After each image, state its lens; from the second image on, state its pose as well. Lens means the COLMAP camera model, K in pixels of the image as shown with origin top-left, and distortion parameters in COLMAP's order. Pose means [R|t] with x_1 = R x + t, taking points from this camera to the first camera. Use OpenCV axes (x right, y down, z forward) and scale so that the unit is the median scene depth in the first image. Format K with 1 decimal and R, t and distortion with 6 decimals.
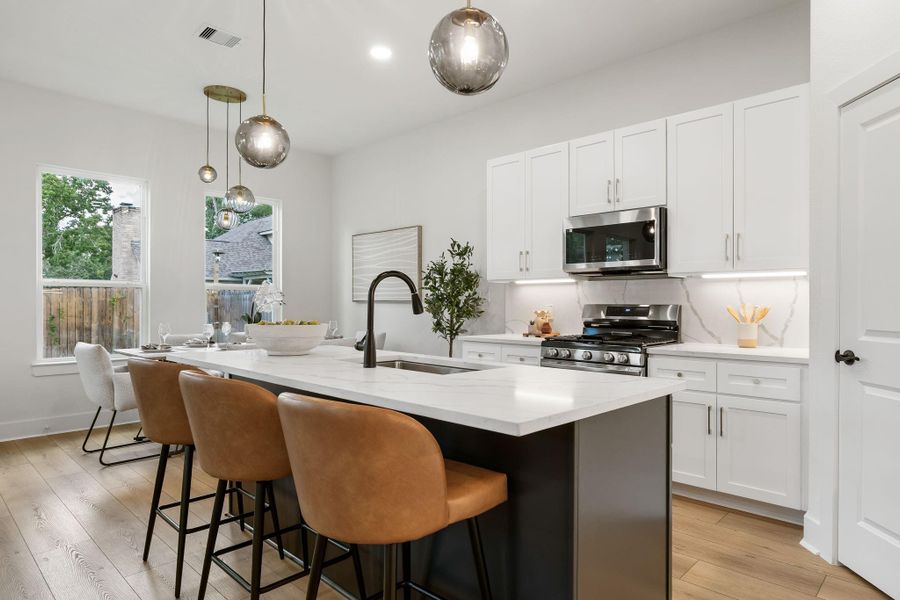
lens RADIAL K [[522.1, 0, 481.1], [0, 522.1, 304.1], [0, 0, 1]] dist [-0.004581, 0.000382]
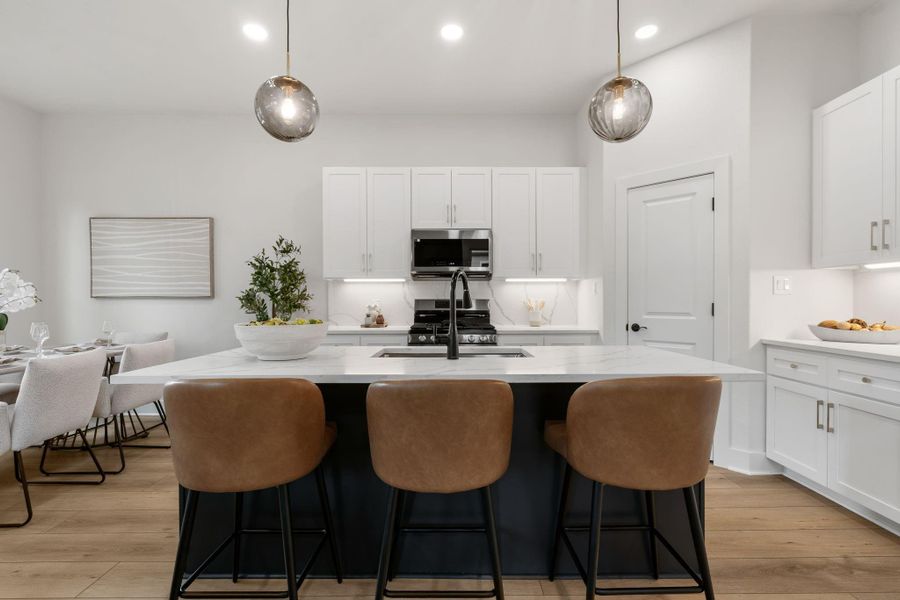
lens RADIAL K [[416.2, 0, 453.1], [0, 416.2, 303.5], [0, 0, 1]] dist [0.000586, 0.000099]
pose [[0.738045, -0.012623, 0.674633, -0.379061], [0.005132, 0.999901, 0.013095, -0.002024], [-0.674732, -0.006202, 0.738037, 0.178462]]
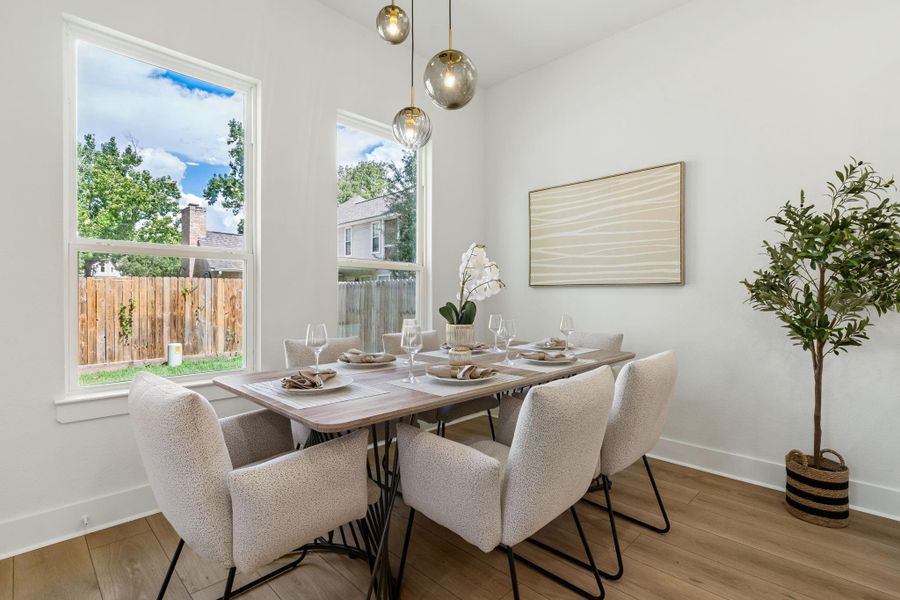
lens RADIAL K [[428.9, 0, 459.6], [0, 428.9, 297.0], [0, 0, 1]] dist [-0.004560, -0.000249]
pose [[0.999347, -0.000259, -0.036129, -0.450231], [0.000334, 0.999998, 0.002072, 0.011206], [0.036128, -0.002083, 0.999345, 0.598137]]
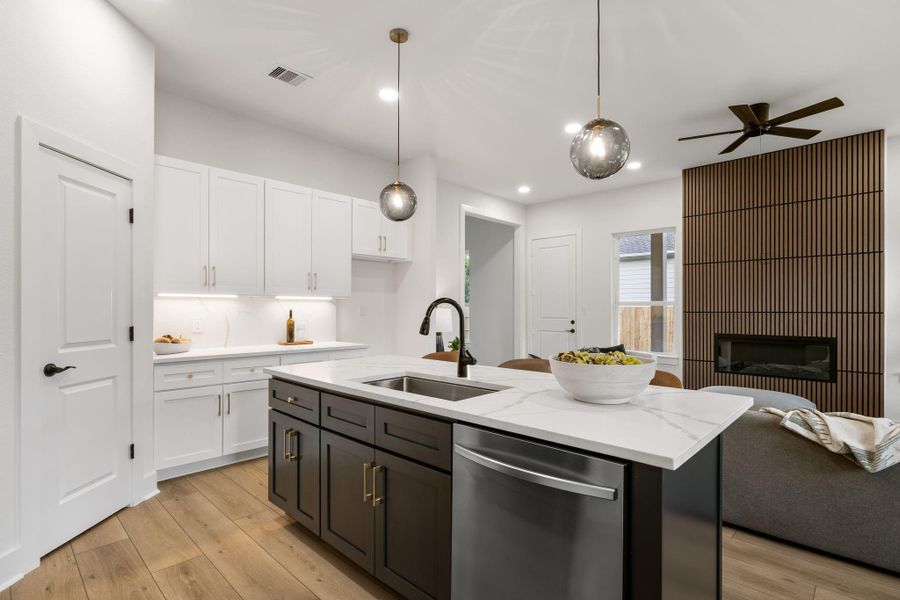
lens RADIAL K [[436.5, 0, 454.1], [0, 436.5, 310.5], [0, 0, 1]] dist [0.000915, 0.000230]
pose [[-0.999651, -0.006001, 0.025710, -0.104775], [-0.005909, 0.999976, 0.003670, -0.018938], [-0.025731, 0.003517, -0.999663, 0.982814]]
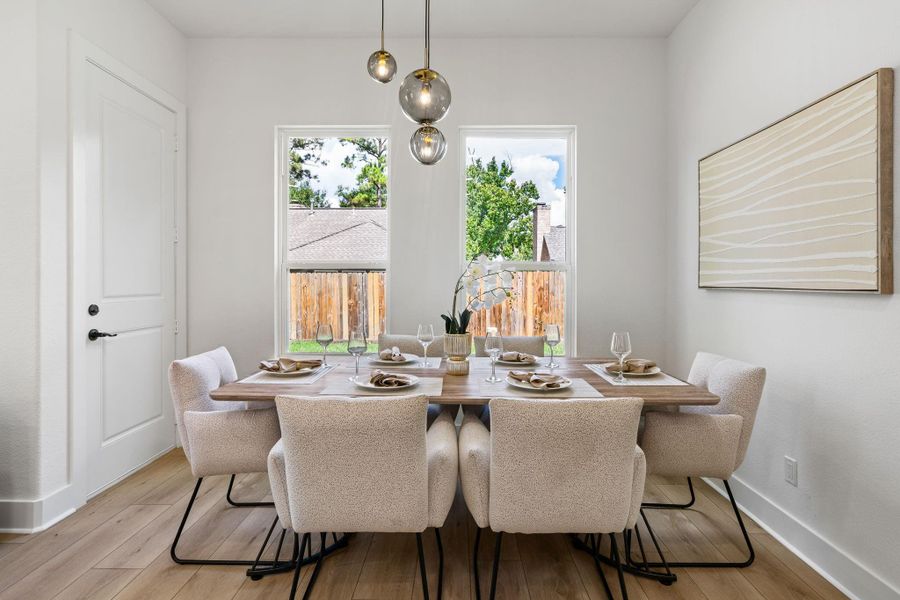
lens RADIAL K [[449.7, 0, 453.8], [0, 449.7, 282.6], [0, 0, 1]] dist [-0.001366, -0.000044]
pose [[0.661720, 0.001641, -0.749749, -0.104532], [-0.004861, 0.999986, -0.002102, -0.011594], [0.749735, 0.005036, 0.661719, 0.740949]]
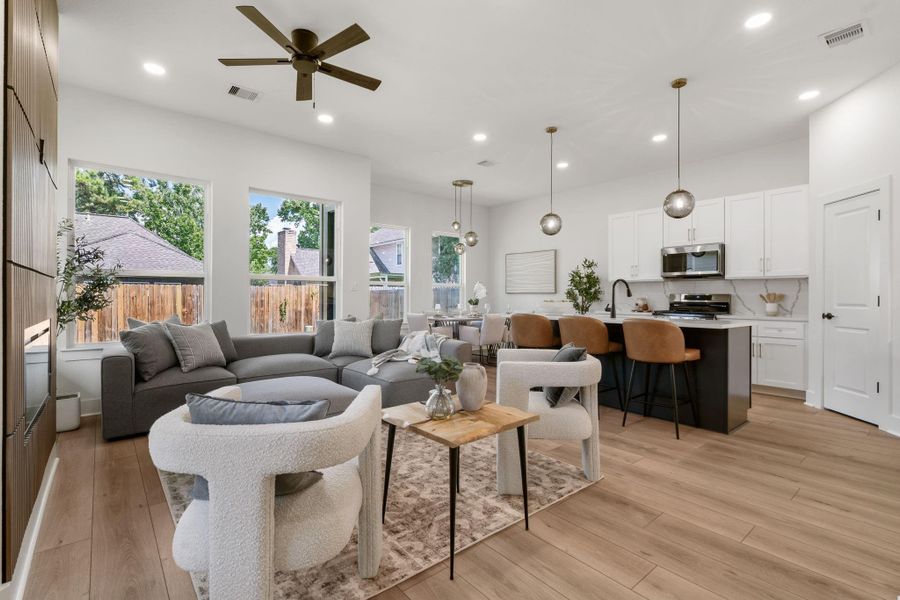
lens RADIAL K [[418.6, 0, 446.9], [0, 418.6, 295.6], [0, 0, 1]] dist [0.006747, 0.000858]
pose [[0.989764, 0.000311, -0.142715, -0.341367], [-0.000874, 0.999992, -0.003881, 0.011420], [0.142712, 0.003966, 0.989756, -0.531454]]
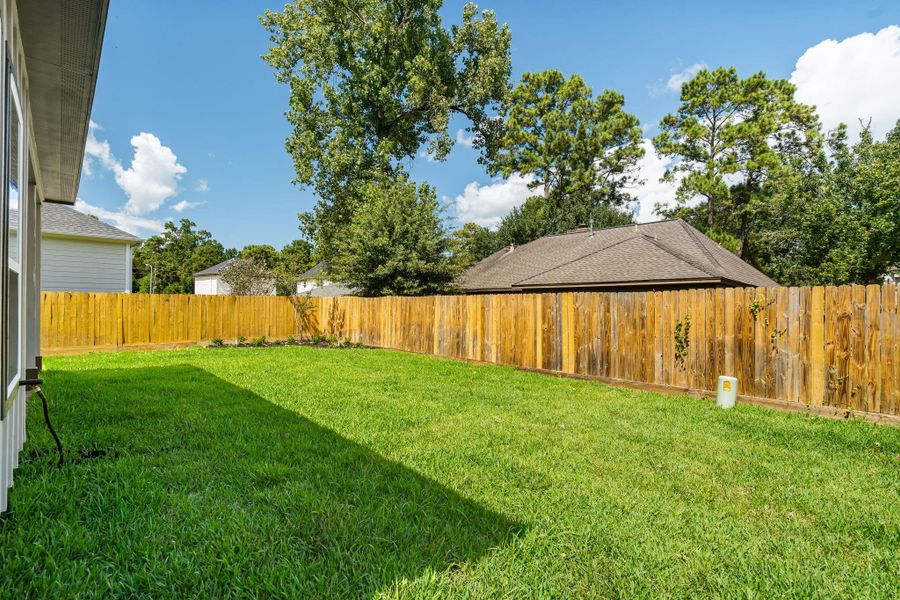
lens RADIAL K [[416.2, 0, 453.1], [0, 416.2, 303.5], [0, 0, 1]] dist [0.000586, 0.000099]
pose [[-0.083321, -0.006088, -0.996504, -0.319636], [-0.015460, 0.999869, -0.004816, -0.001367], [0.996403, 0.015005, -0.083405, 1.762546]]
